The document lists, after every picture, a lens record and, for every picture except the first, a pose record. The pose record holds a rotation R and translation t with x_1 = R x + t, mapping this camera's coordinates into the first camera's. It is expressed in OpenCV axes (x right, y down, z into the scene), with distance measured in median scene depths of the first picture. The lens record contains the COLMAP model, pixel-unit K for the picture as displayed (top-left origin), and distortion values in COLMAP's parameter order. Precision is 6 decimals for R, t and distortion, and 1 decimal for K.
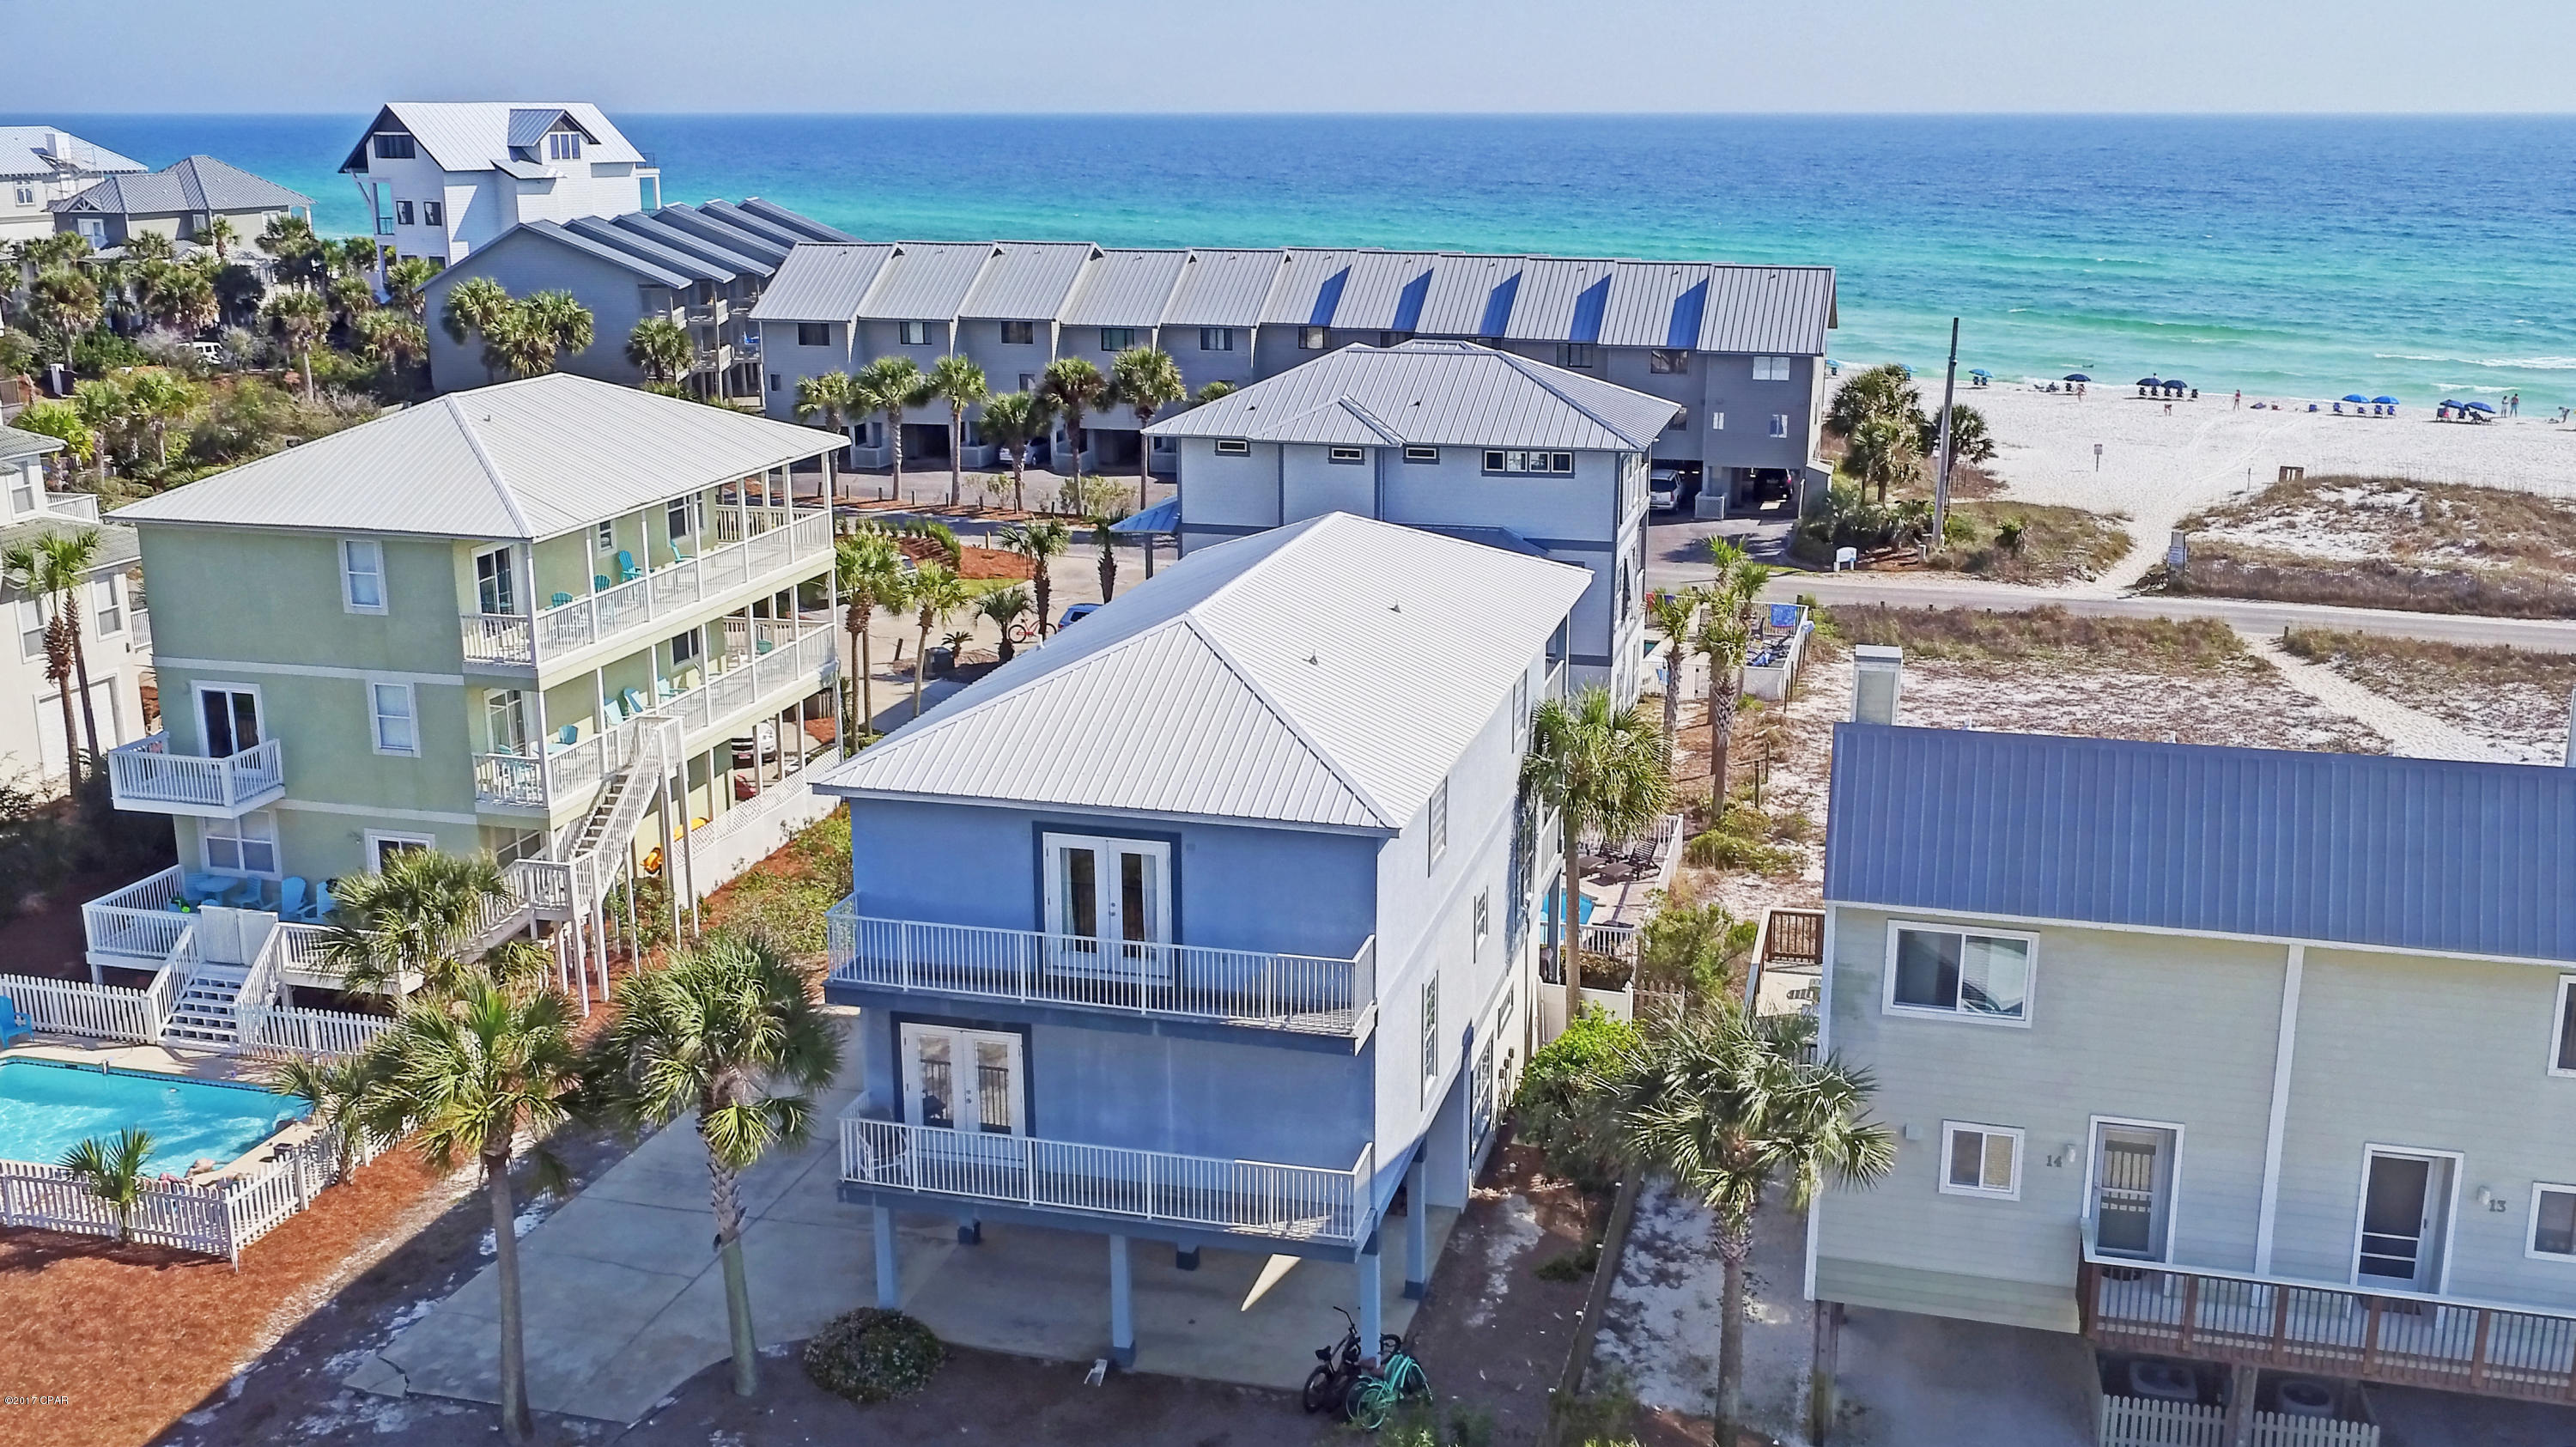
lens RADIAL K [[2384.3, 0, 1288.0], [0, 2384.3, 723.5], [0, 0, 1]] dist [0.003761, 0.004562]
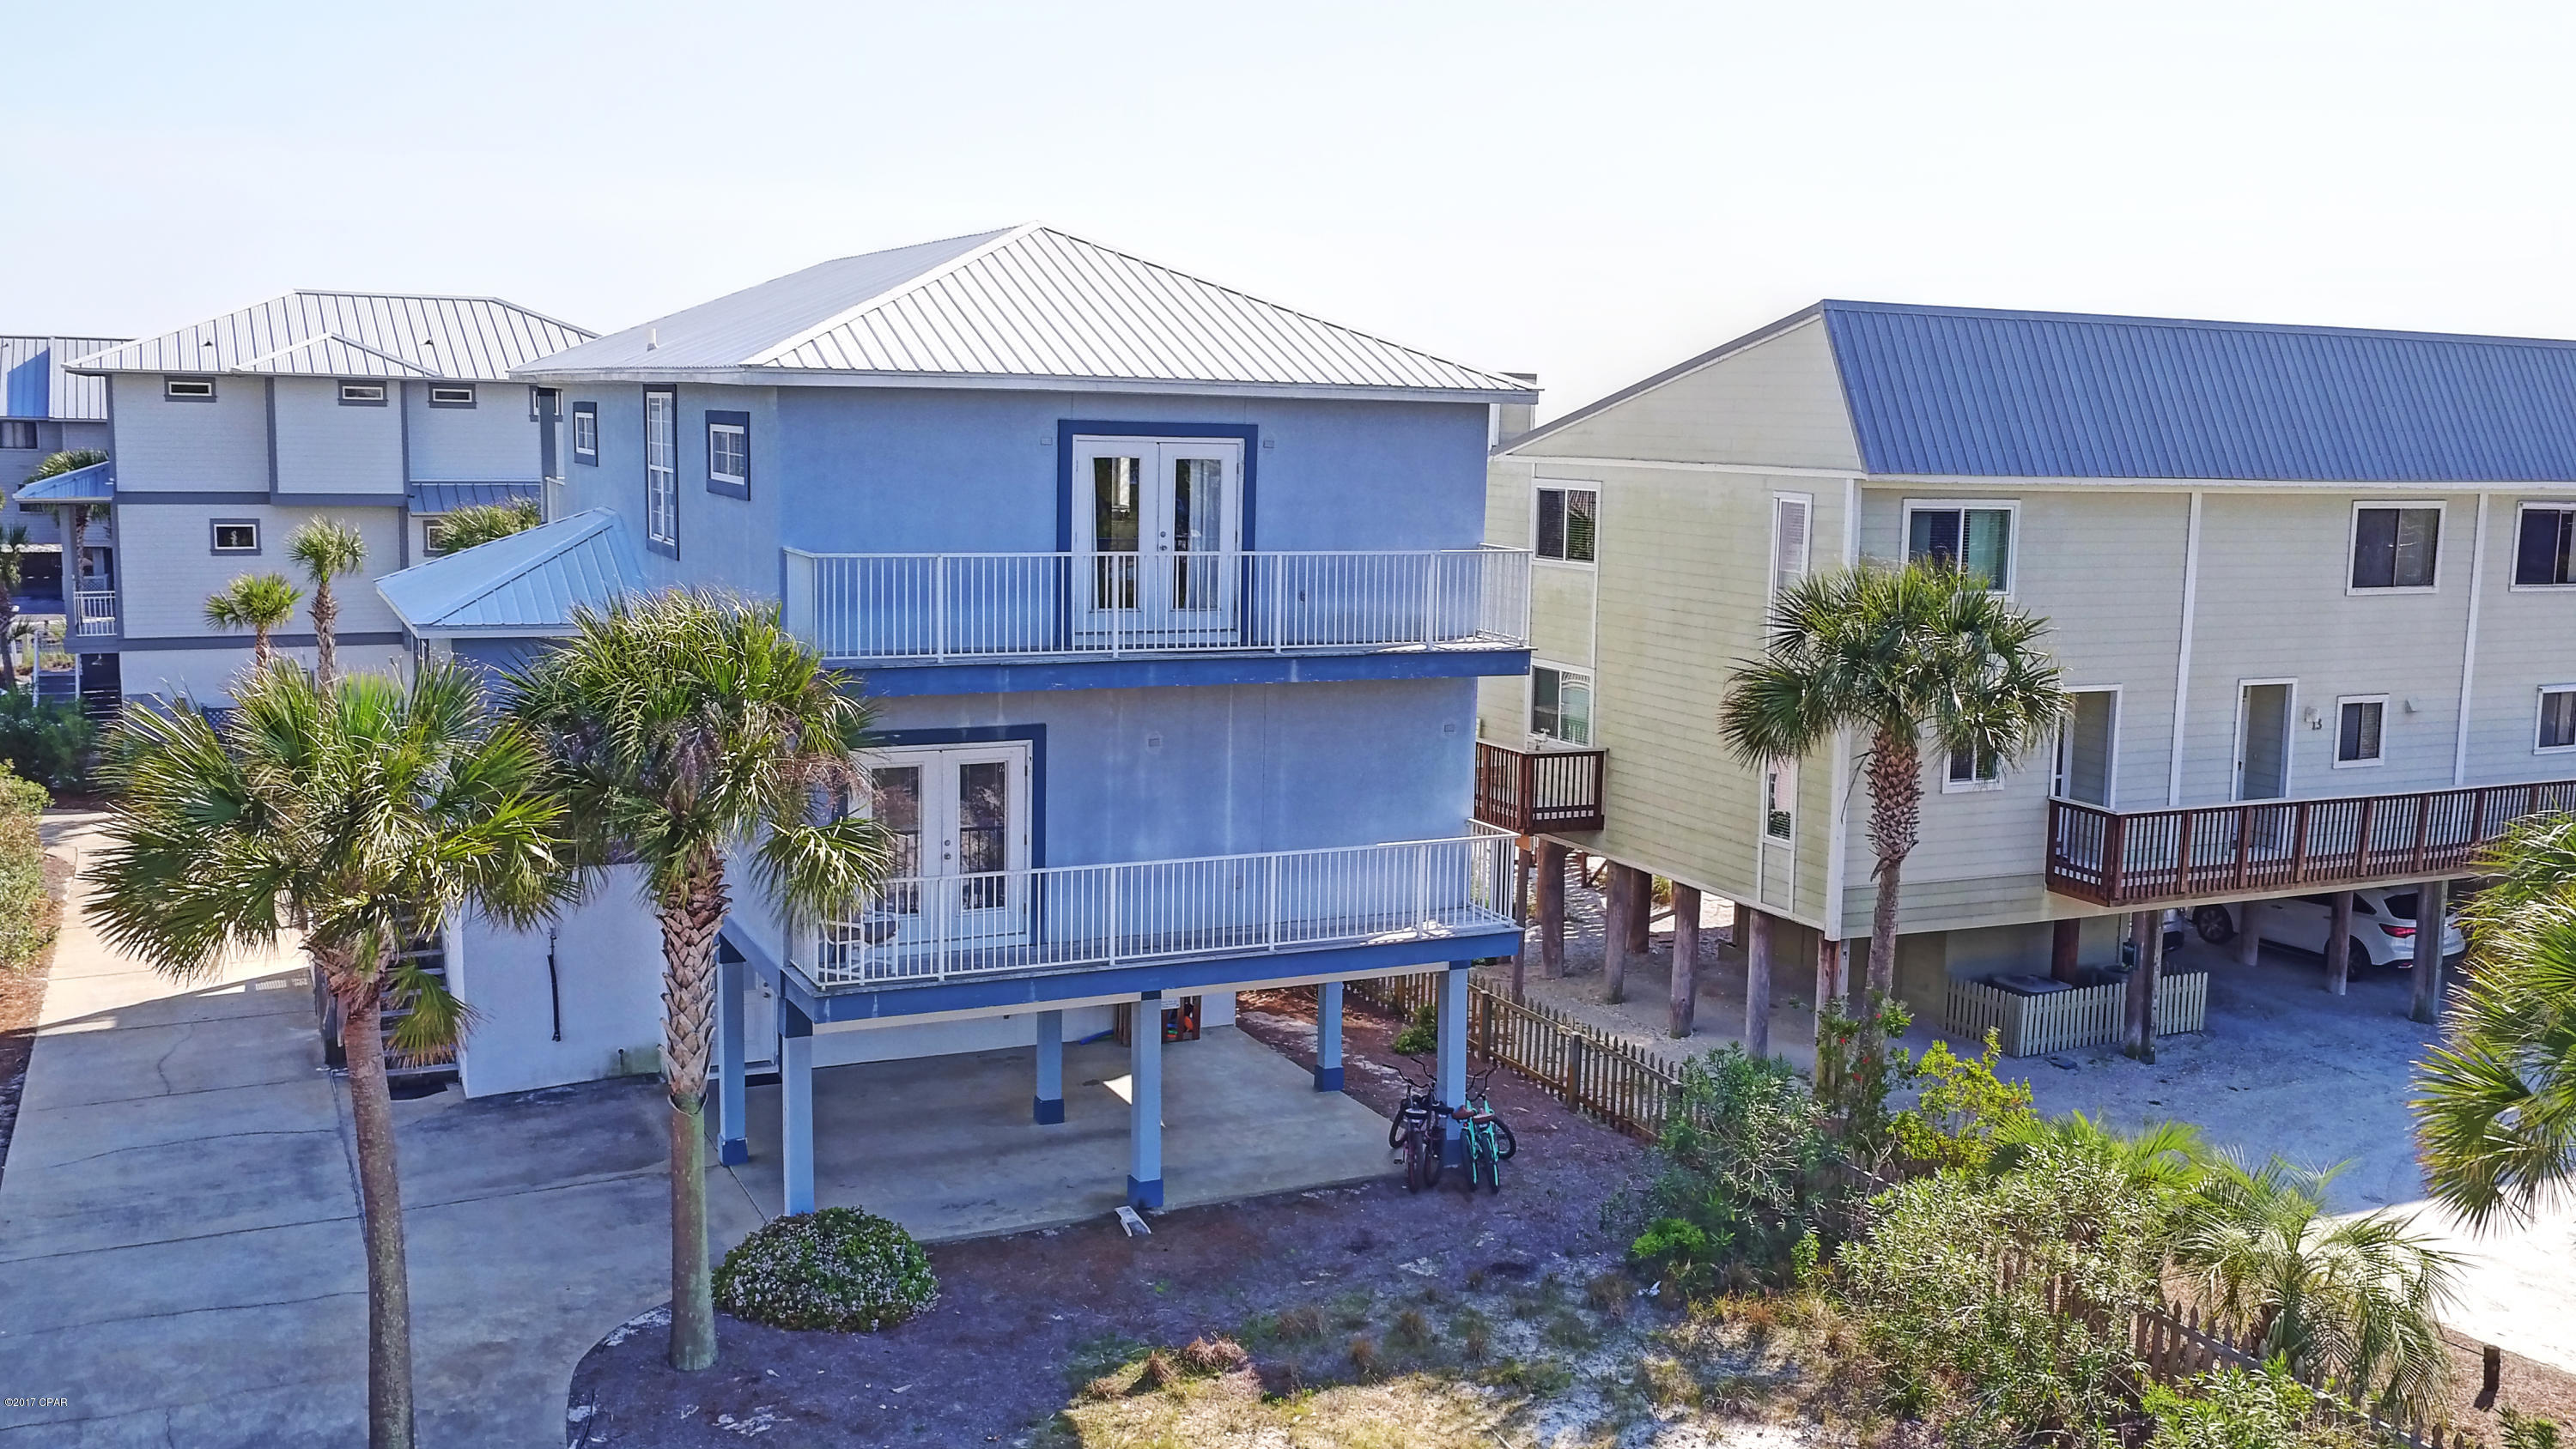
lens RADIAL K [[2271.6, 0, 1293.8], [0, 2271.6, 742.4], [0, 0, 1]] dist [0.003492, 0.000256]
pose [[0.757838, -0.074254, 0.648204, -0.425440], [0.140281, 0.988811, -0.050736, 0.153412], [-0.637184, 0.129380, 0.759775, 0.386378]]
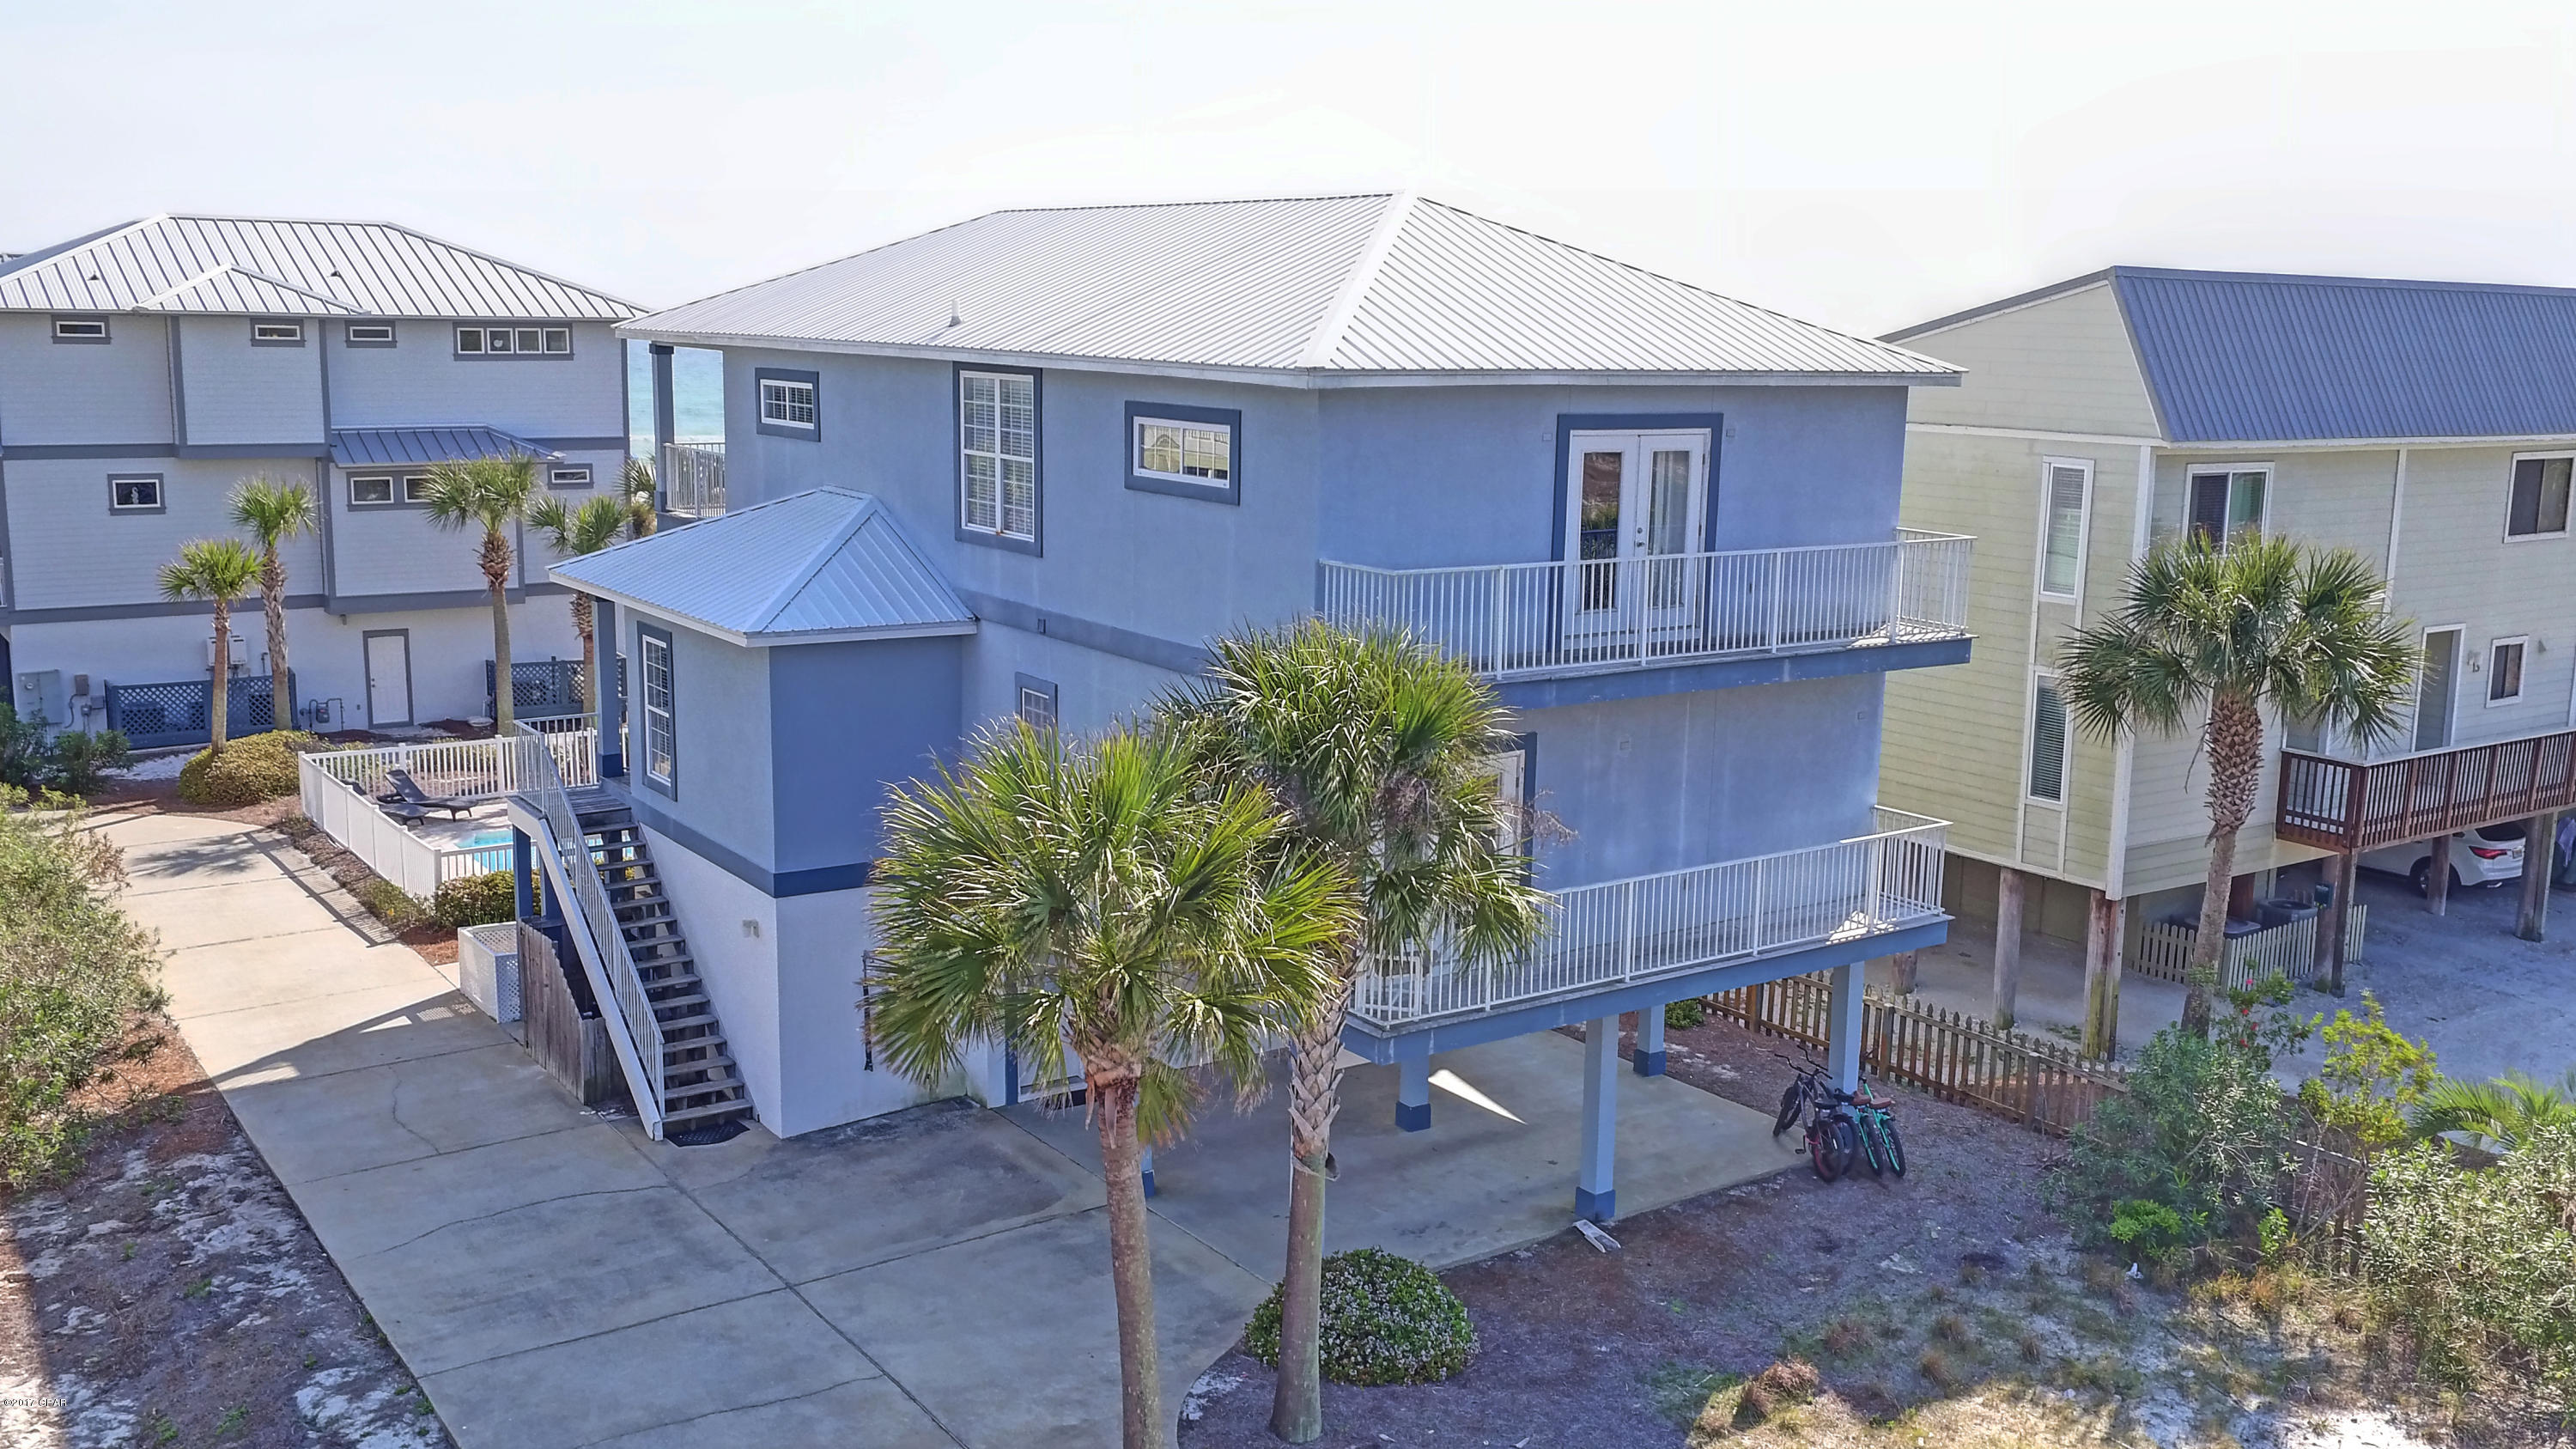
lens RADIAL K [[2272.3, 0, 1293.8], [0, 2272.3, 742.4], [0, 0, 1]] dist [0.003492, 0.000256]
pose [[0.641788, -0.127231, 0.756254, -0.557238], [0.172292, 0.984853, 0.019476, 0.090952], [-0.747277, 0.117797, 0.653988, 0.549782]]
